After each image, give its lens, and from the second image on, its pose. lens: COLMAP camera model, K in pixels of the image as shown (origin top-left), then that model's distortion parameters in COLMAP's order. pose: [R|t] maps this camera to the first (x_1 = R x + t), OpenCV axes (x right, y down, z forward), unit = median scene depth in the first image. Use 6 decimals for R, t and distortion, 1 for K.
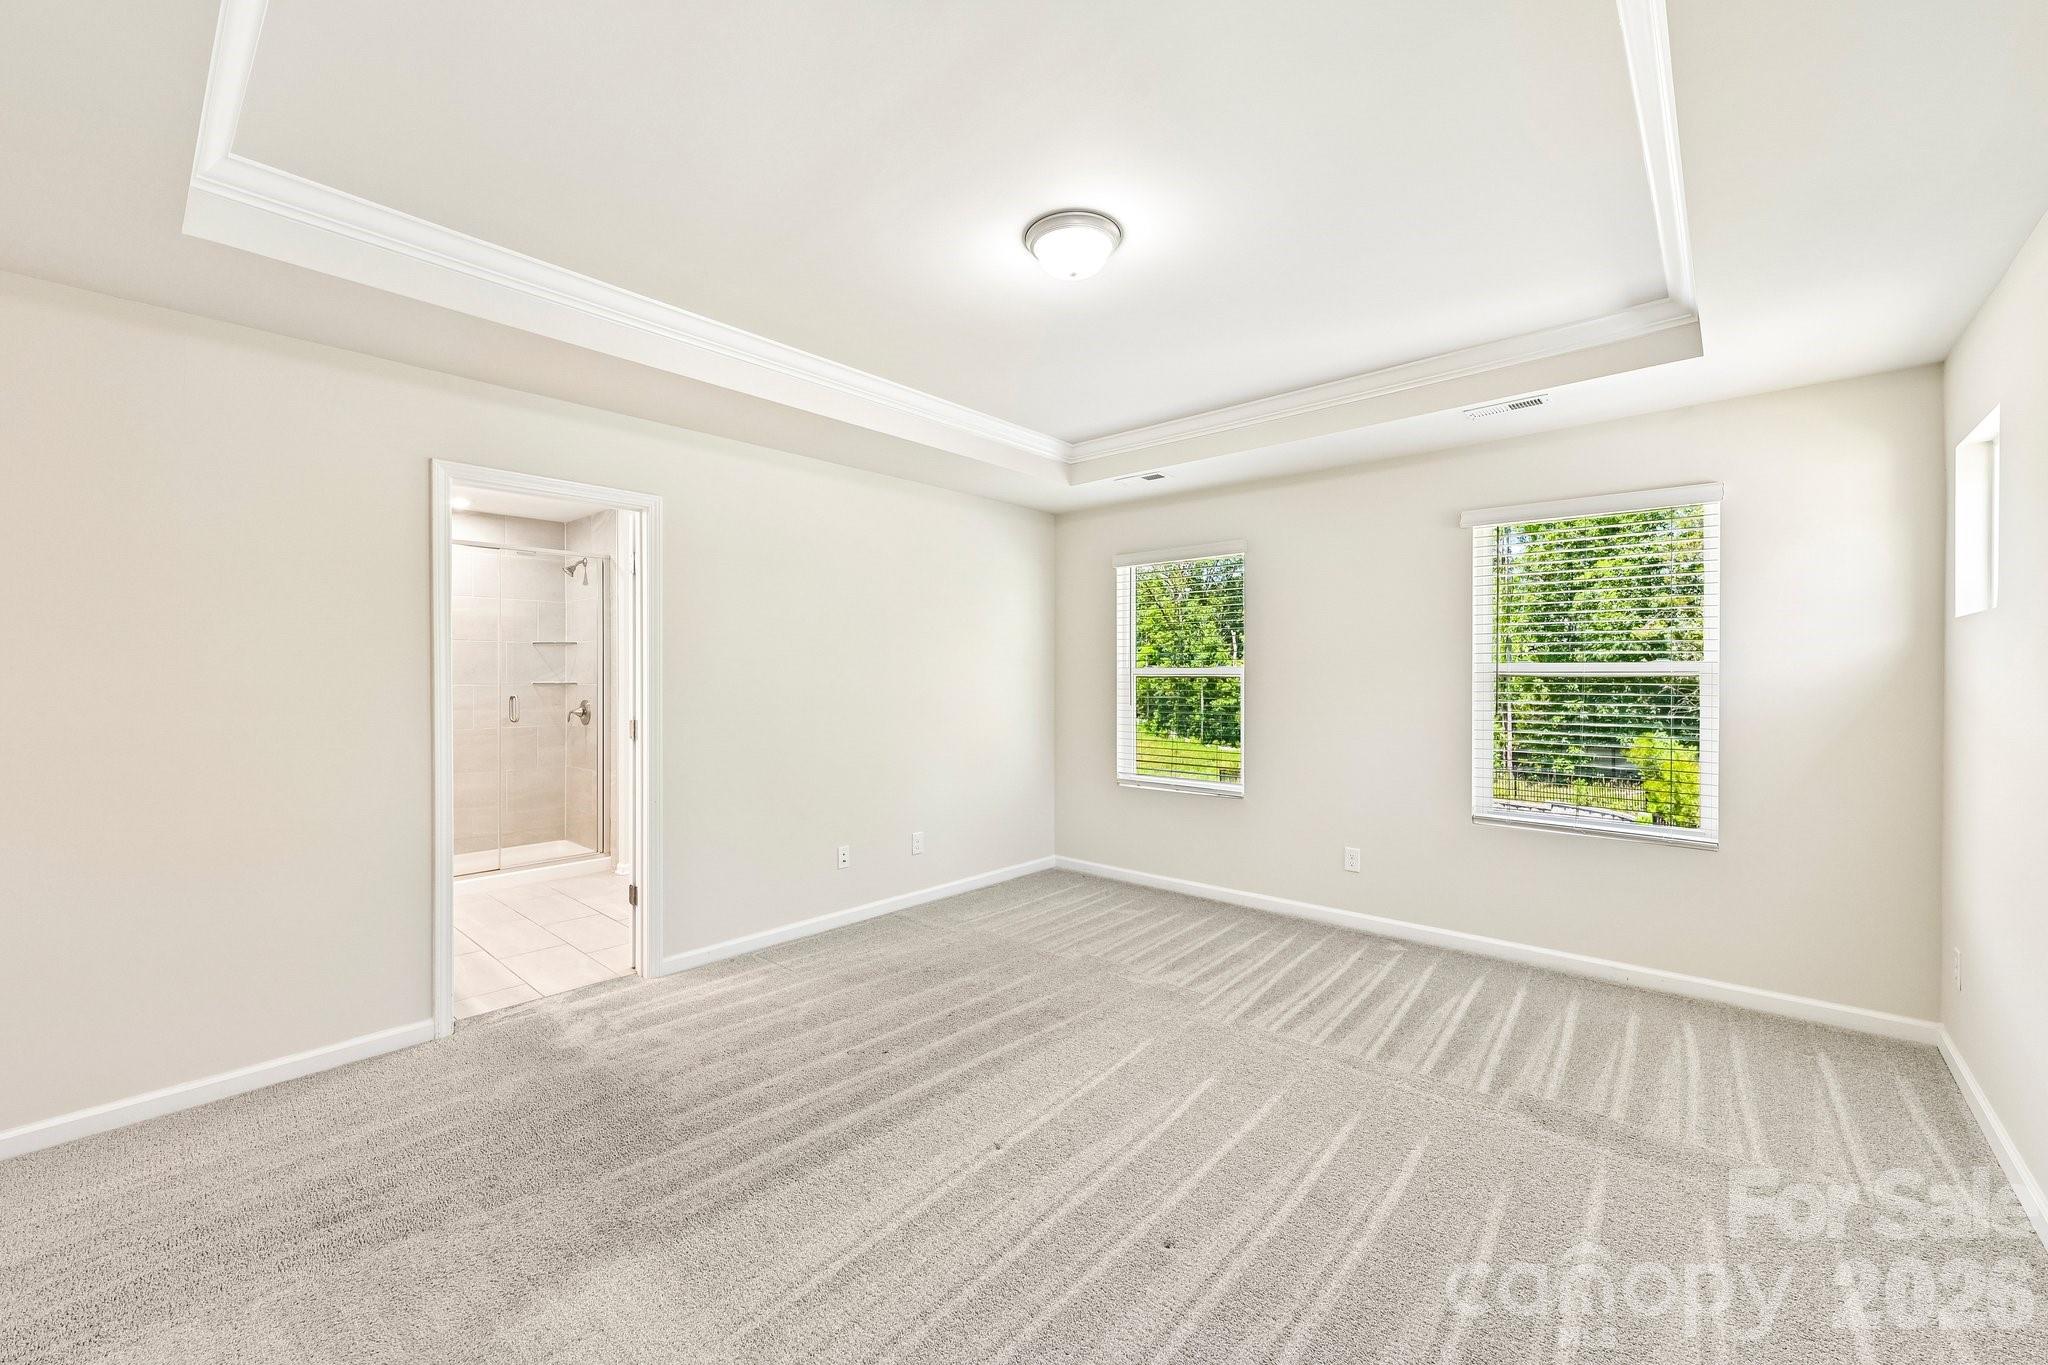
lens RADIAL K [[807.2, 0, 1023.3], [0, 807.2, 678.1], [0, 0, 1]] dist [0.000247, -0.000364]
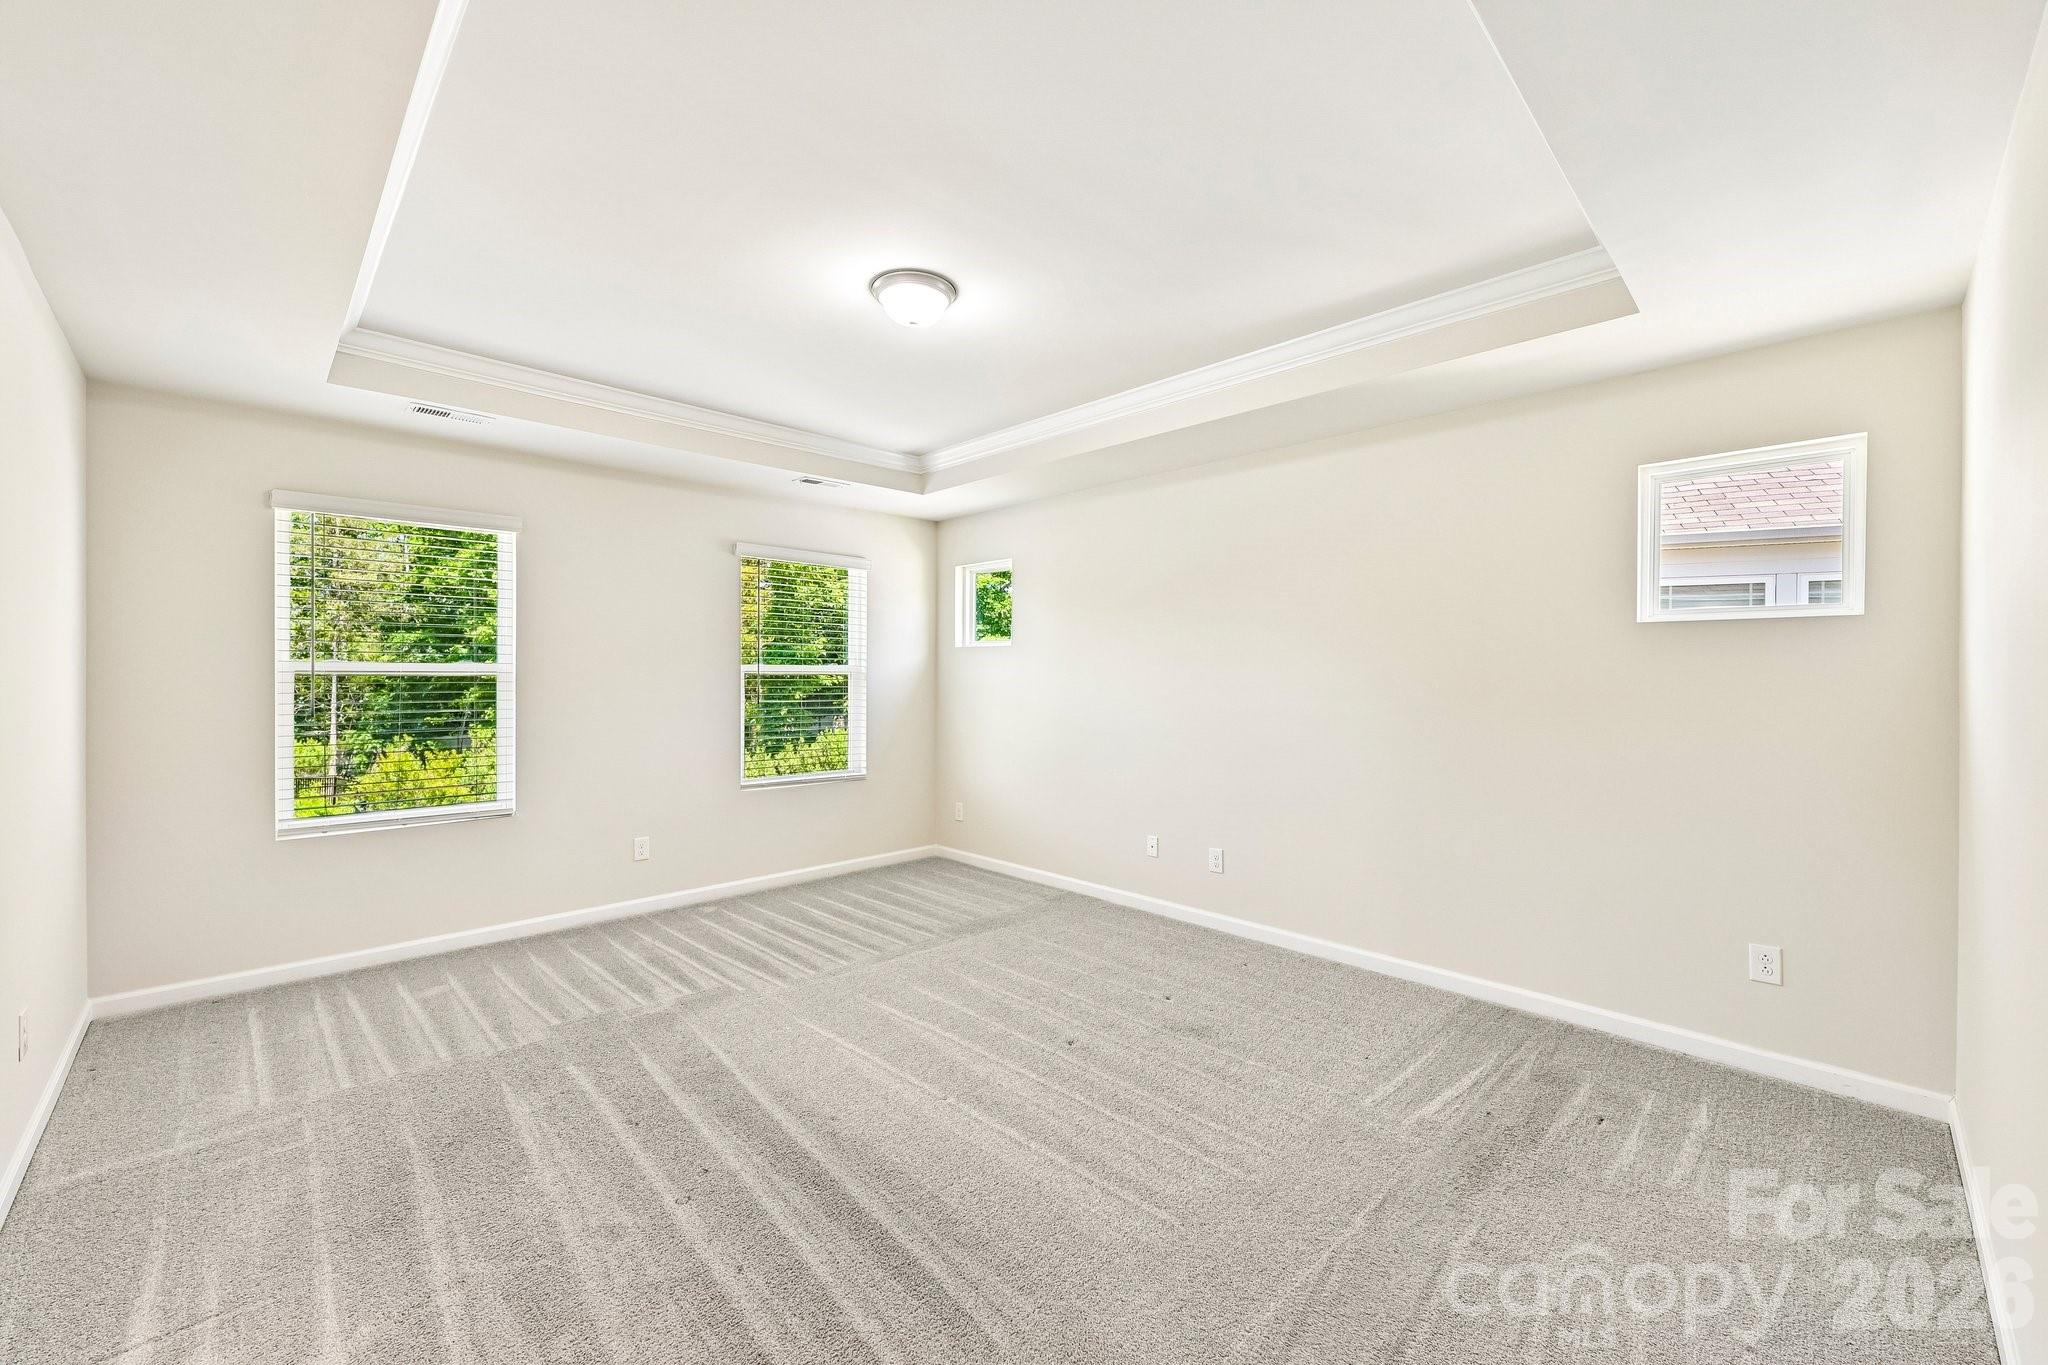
lens RADIAL K [[807.2, 0, 1009.2], [0, 807.2, 674.9], [0, 0, 1]] dist [0.000247, -0.000364]
pose [[0.082617, 0.000486, 0.996581, -0.735522], [0.001949, 0.999998, -0.000650, -0.000383], [-0.996579, 0.001996, 0.082616, 0.532667]]
